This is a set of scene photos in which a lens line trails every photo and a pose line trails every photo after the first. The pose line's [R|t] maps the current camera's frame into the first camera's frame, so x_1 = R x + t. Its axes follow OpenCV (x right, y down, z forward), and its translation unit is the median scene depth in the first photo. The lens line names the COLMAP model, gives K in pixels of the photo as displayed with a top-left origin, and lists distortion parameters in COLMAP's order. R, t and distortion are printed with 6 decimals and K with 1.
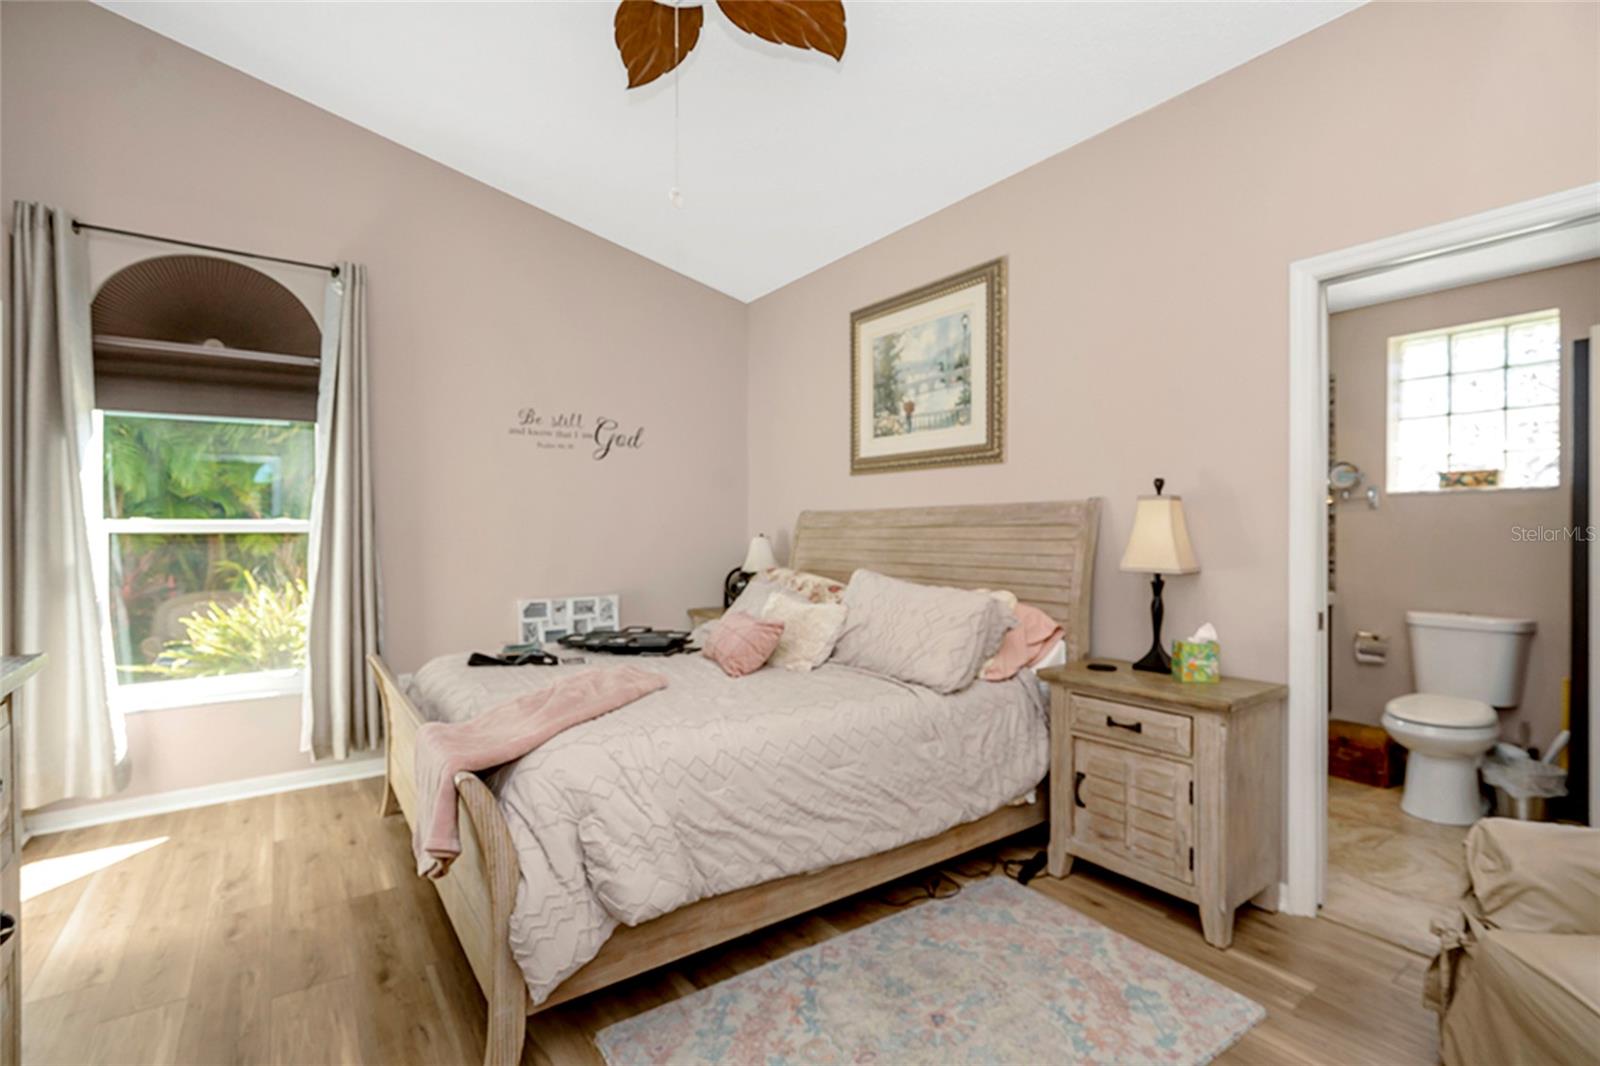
lens RADIAL K [[729.7, 0, 796.2], [0, 729.7, 538.3], [0, 0, 1]] dist [-0.002359, 0.002122]
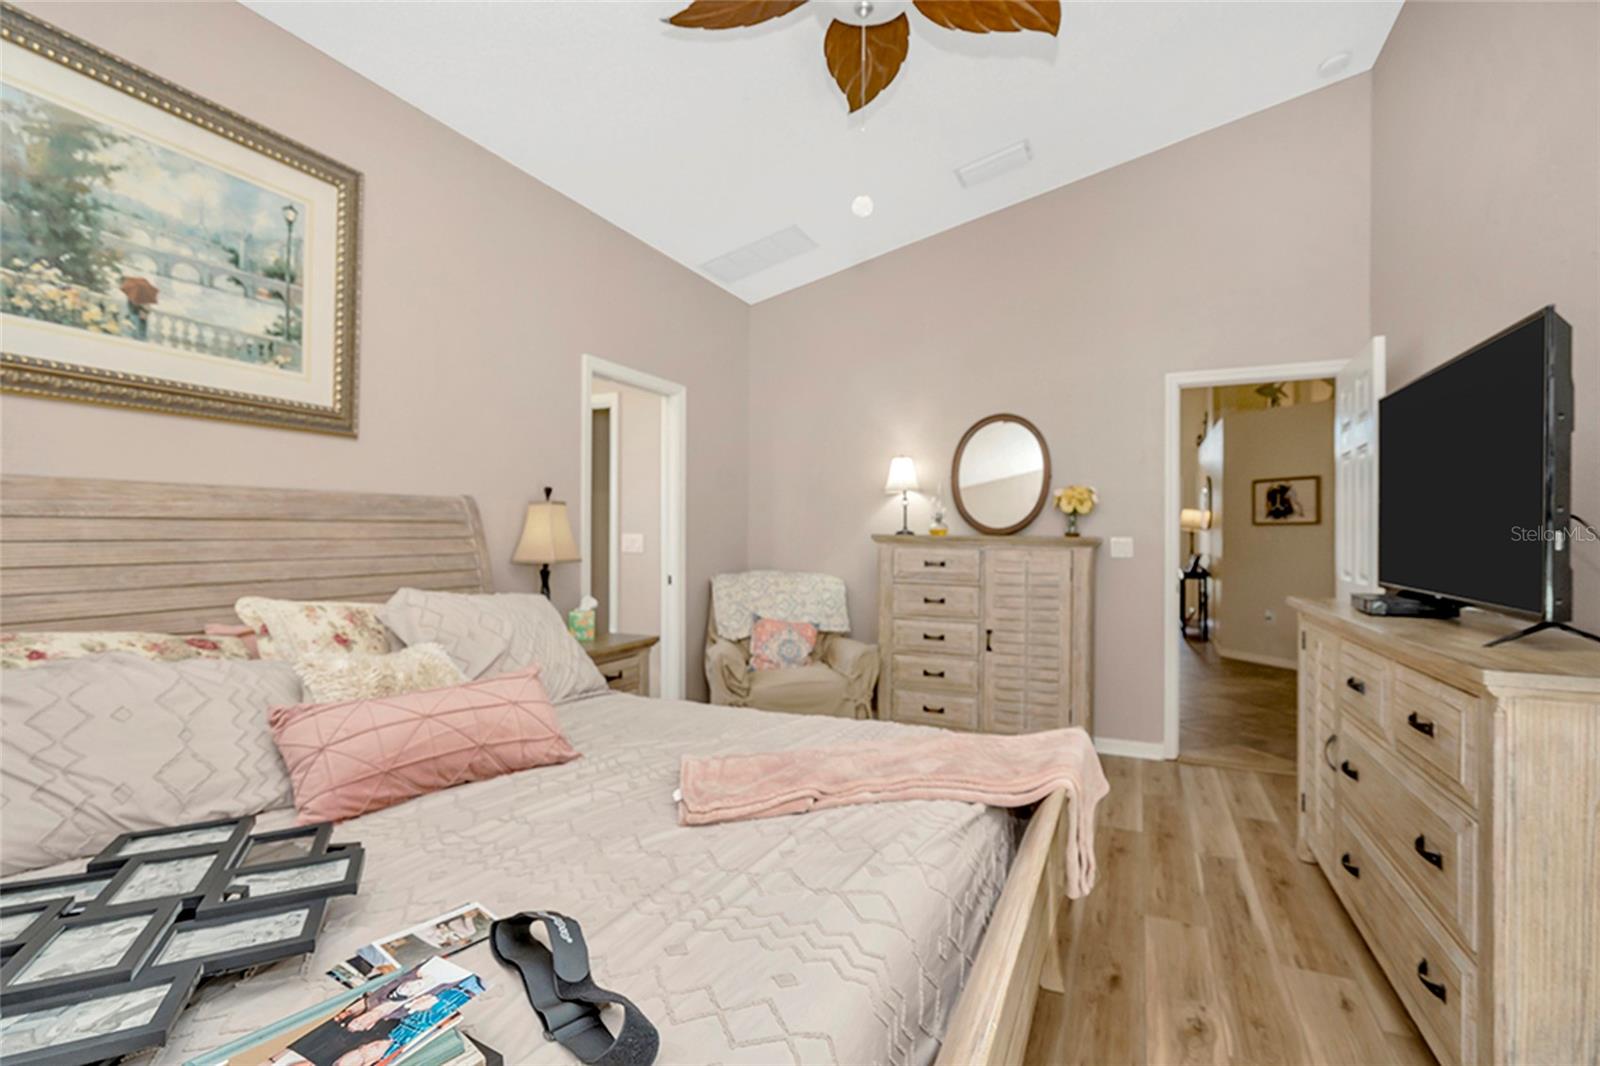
lens RADIAL K [[729.7, 0, 803.3], [0, 729.7, 533.4], [0, 0, 1]] dist [-0.002359, 0.002122]
pose [[-0.496377, -0.006778, 0.868081, -0.577311], [-0.001107, 0.999974, 0.007175, -0.009365], [-0.868106, 0.002600, -0.496371, 0.904878]]
